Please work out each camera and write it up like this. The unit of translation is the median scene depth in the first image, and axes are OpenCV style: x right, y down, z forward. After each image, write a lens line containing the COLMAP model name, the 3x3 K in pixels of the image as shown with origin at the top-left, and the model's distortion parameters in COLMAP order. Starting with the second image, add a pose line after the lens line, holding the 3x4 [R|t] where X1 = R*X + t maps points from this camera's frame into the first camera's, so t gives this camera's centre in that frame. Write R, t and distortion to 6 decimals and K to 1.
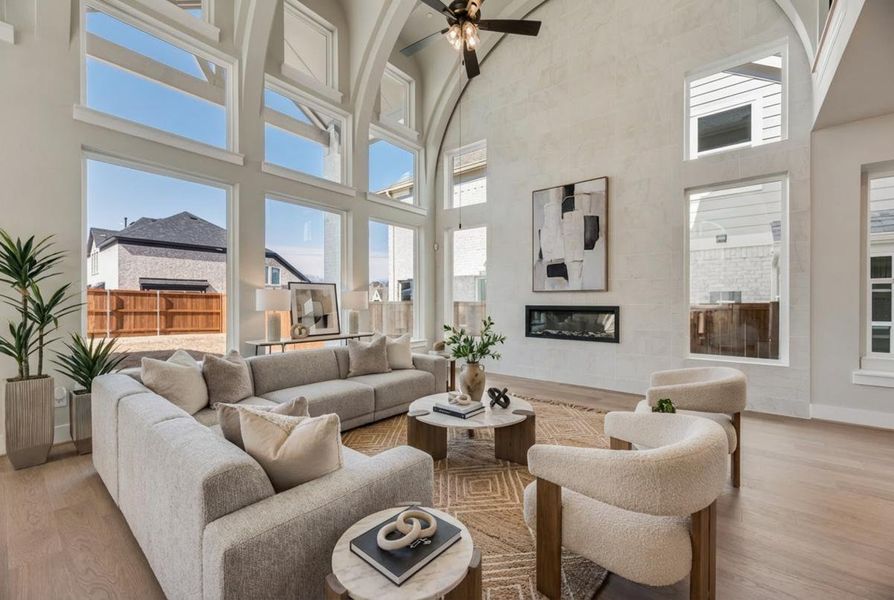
lens RADIAL K [[360.7, 0, 447.0], [0, 360.7, 300.0], [0, 0, 1]] dist [-0.000453, -0.000062]
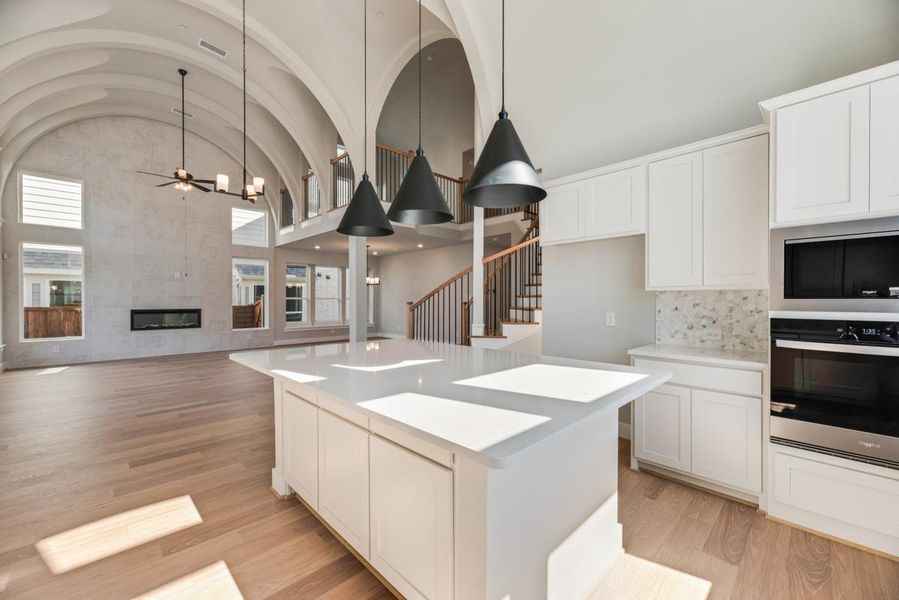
lens RADIAL K [[362.7, 0, 449.5], [0, 362.7, 300.0], [0, 0, 1]] dist [-0.000453, -0.000062]
pose [[0.109271, -0.005488, 0.993997, -1.339288], [-0.006585, 0.999959, 0.006245, -0.051639], [-0.993990, -0.007228, 0.109230, -0.553962]]
